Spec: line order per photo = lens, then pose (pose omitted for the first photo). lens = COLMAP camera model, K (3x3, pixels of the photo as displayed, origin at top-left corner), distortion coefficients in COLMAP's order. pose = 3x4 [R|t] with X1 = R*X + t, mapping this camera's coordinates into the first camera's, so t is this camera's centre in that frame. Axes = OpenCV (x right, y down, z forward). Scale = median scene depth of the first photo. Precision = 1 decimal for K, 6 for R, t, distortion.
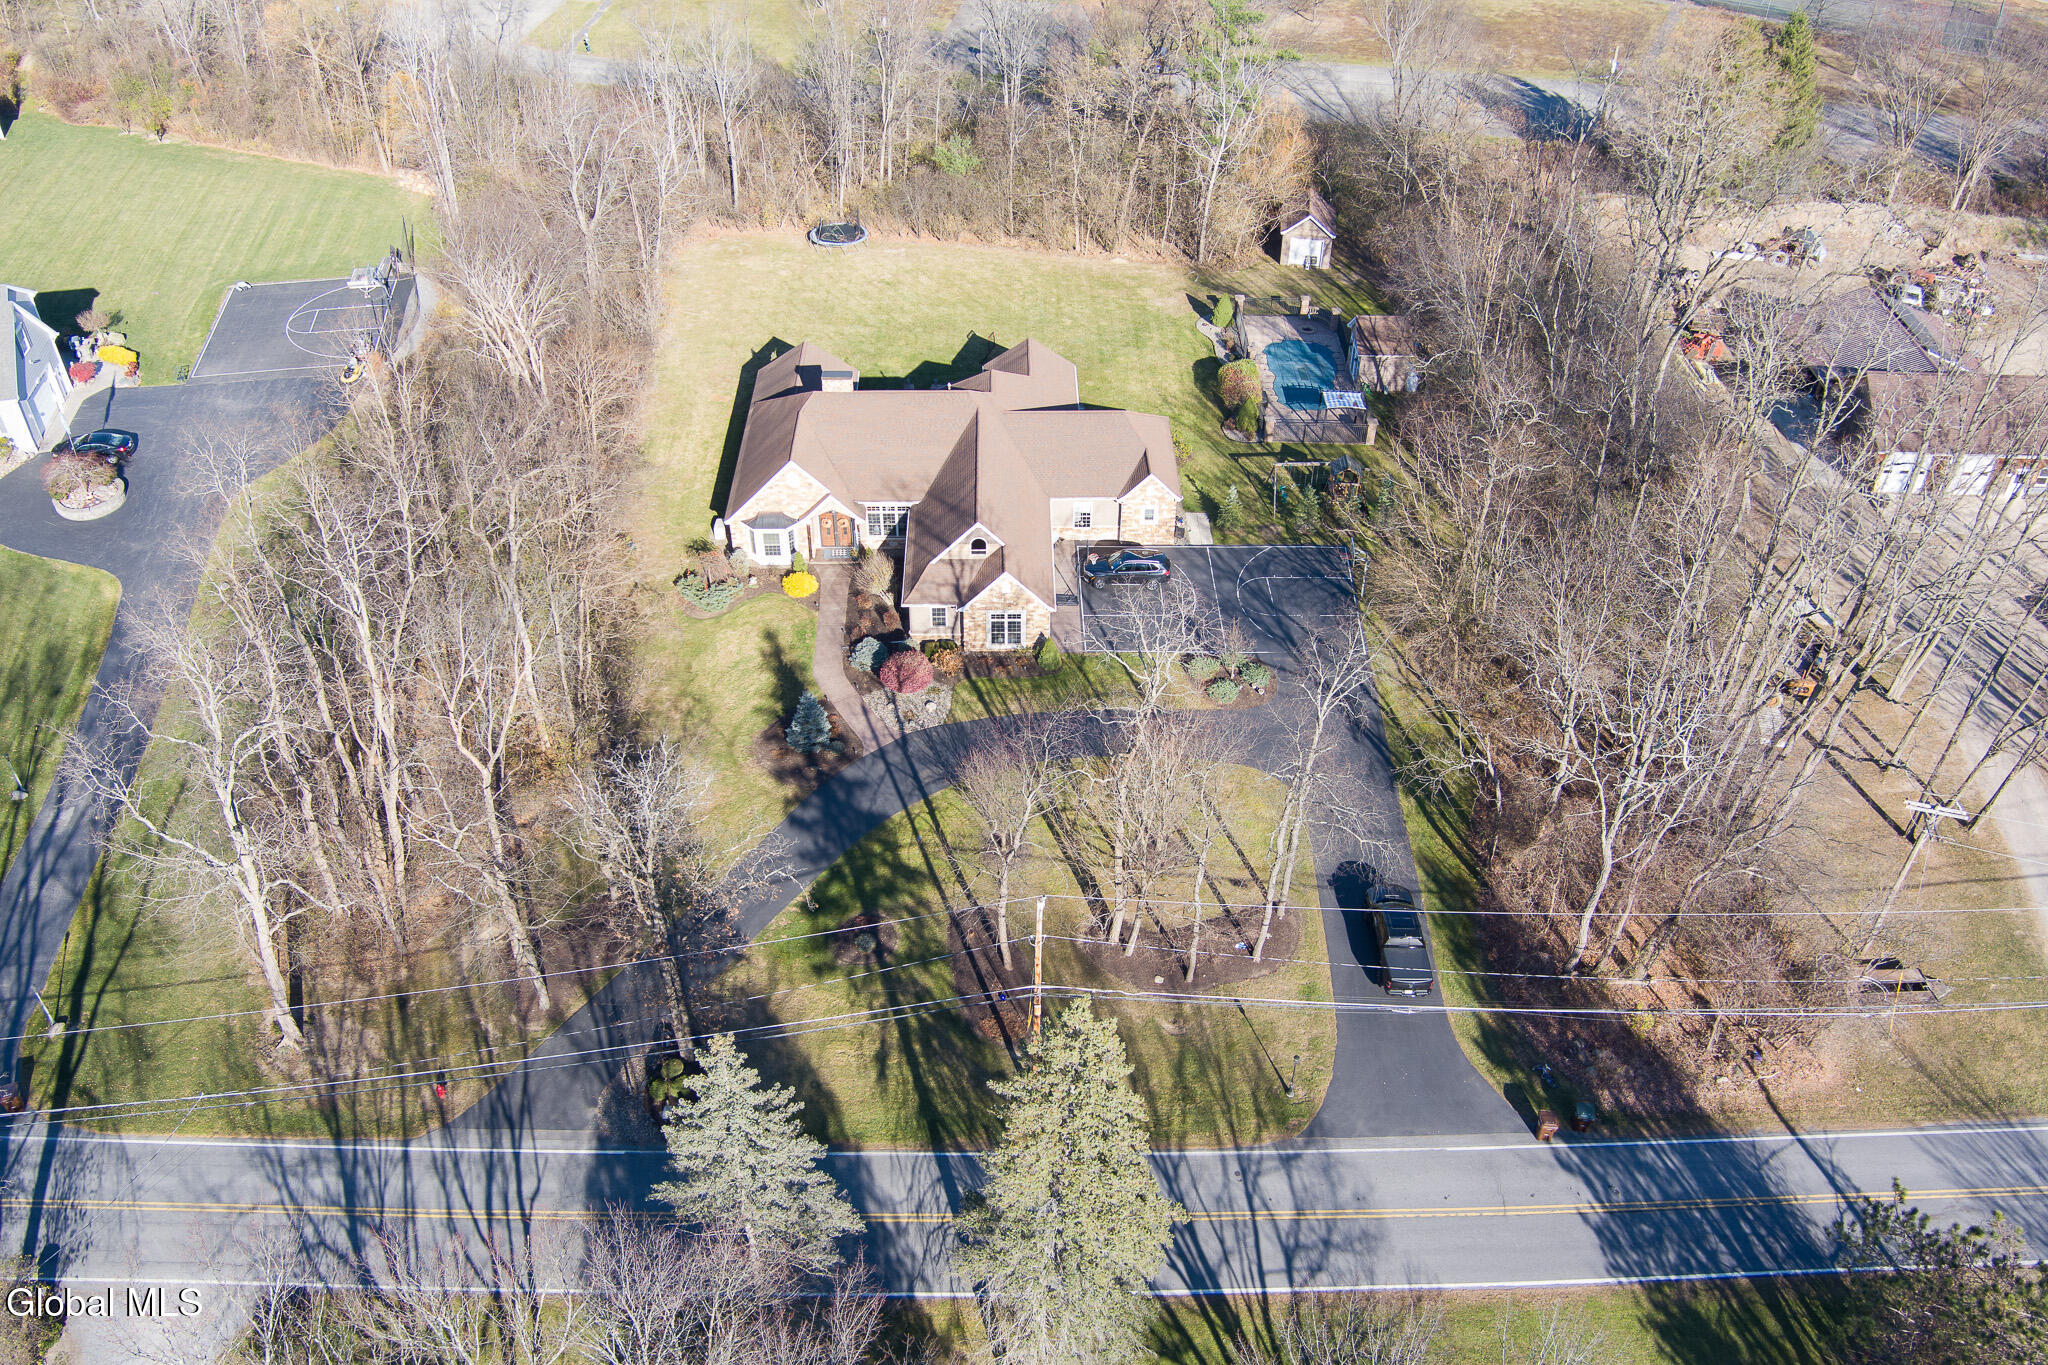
lens RADIAL K [[1495.3, 0, 1024.5], [0, 1495.3, 682.1], [0, 0, 1]] dist [-0.026403, -0.000366]
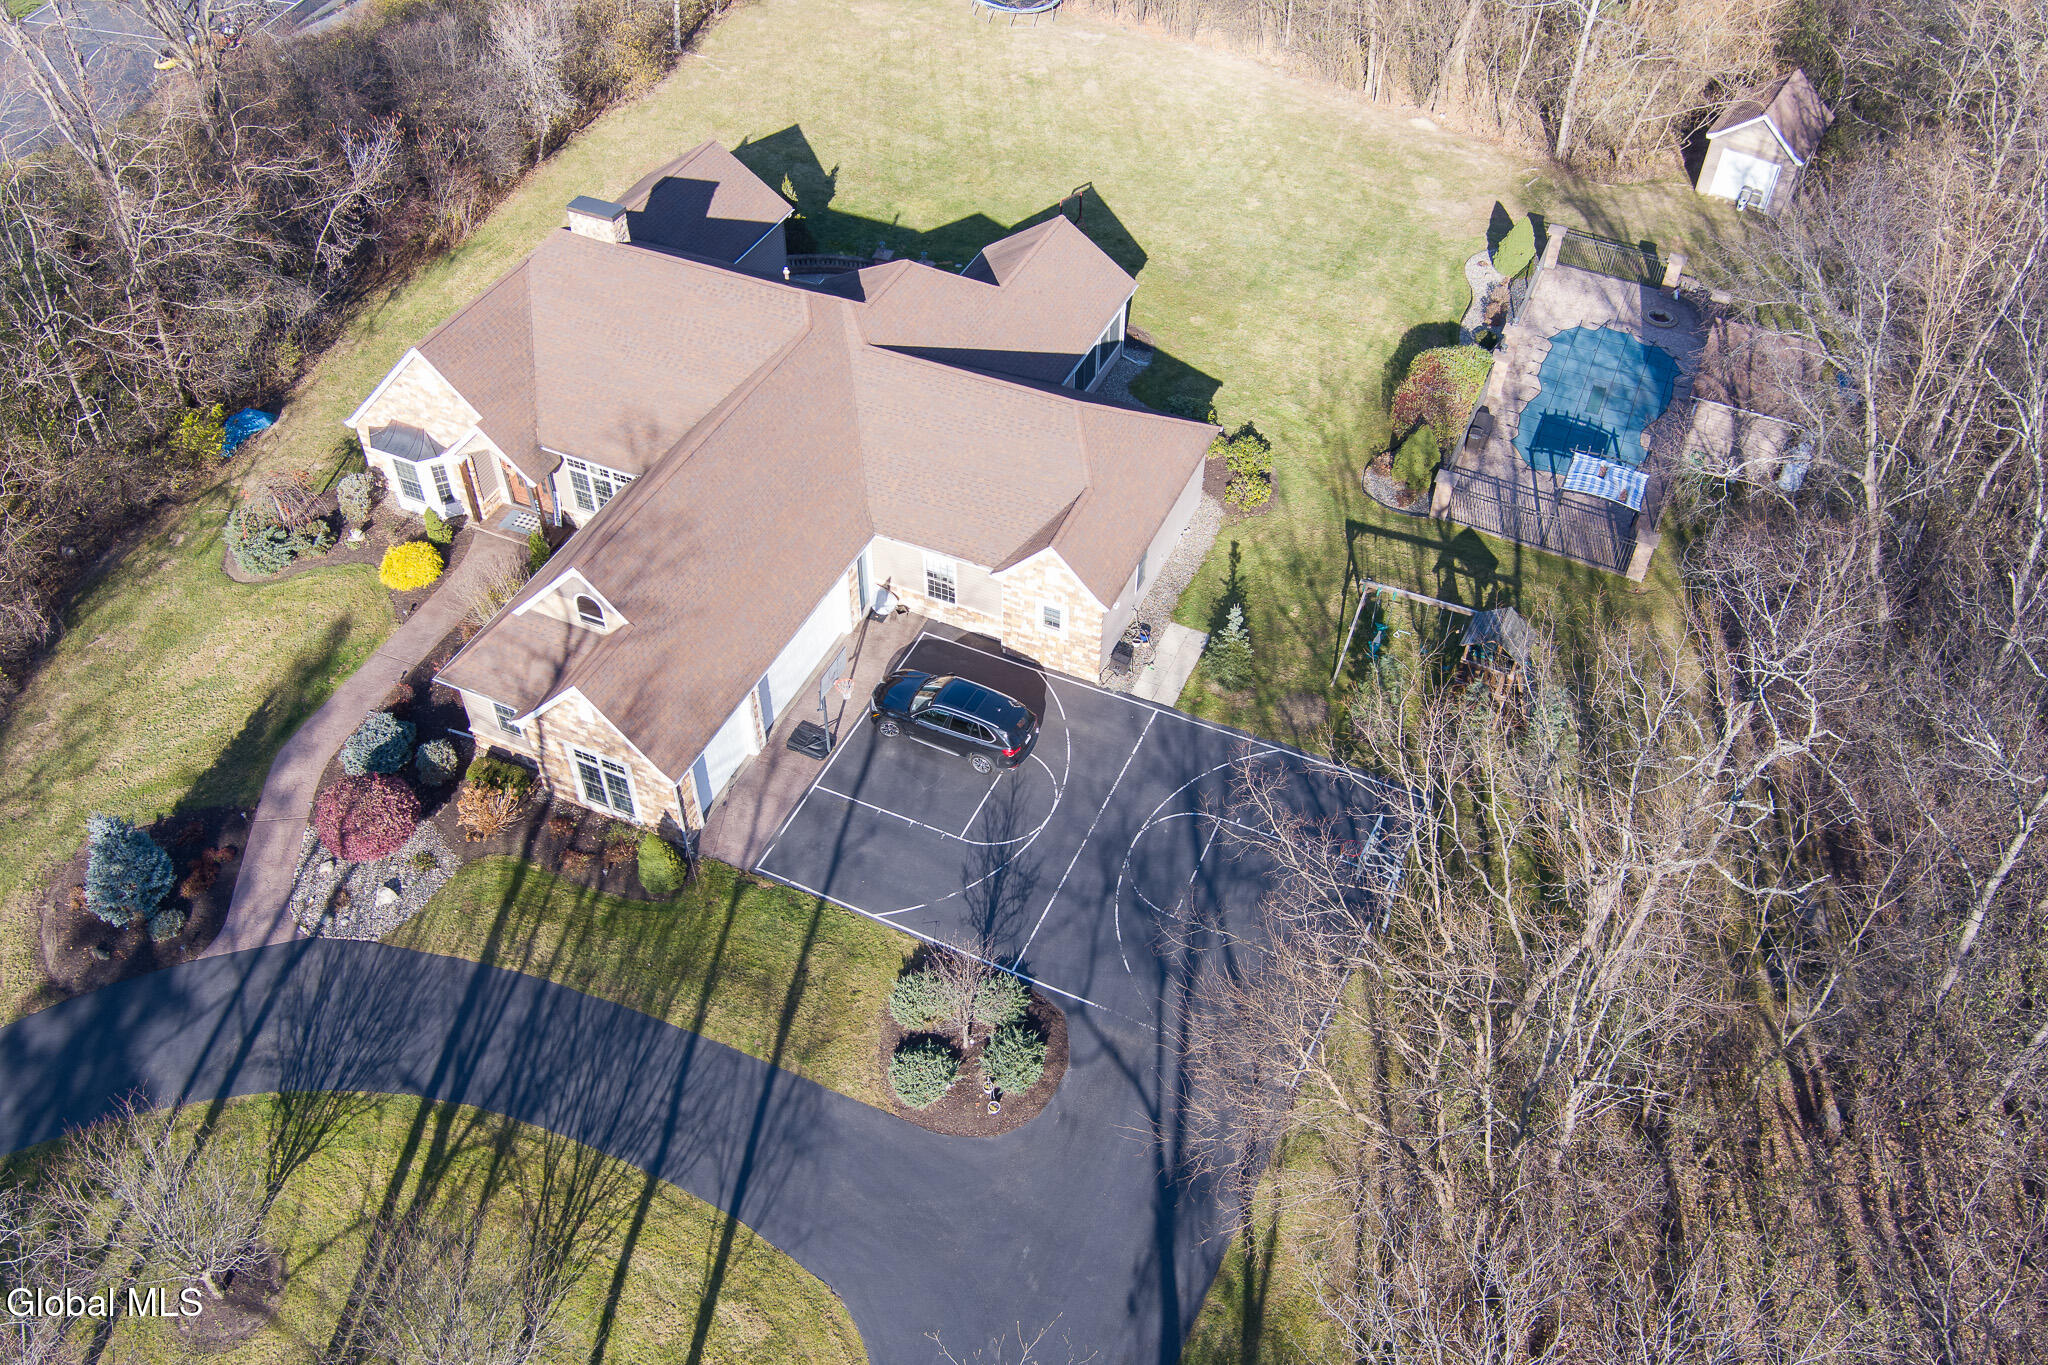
lens RADIAL K [[1495.3, 0, 1024.5], [0, 1495.3, 682.1], [0, 0, 1]] dist [-0.026403, -0.000366]
pose [[0.903236, 0.312658, -0.293956, 0.229971], [-0.274830, 0.947518, 0.163336, -0.170793], [0.329597, -0.066743, 0.941760, 0.515695]]
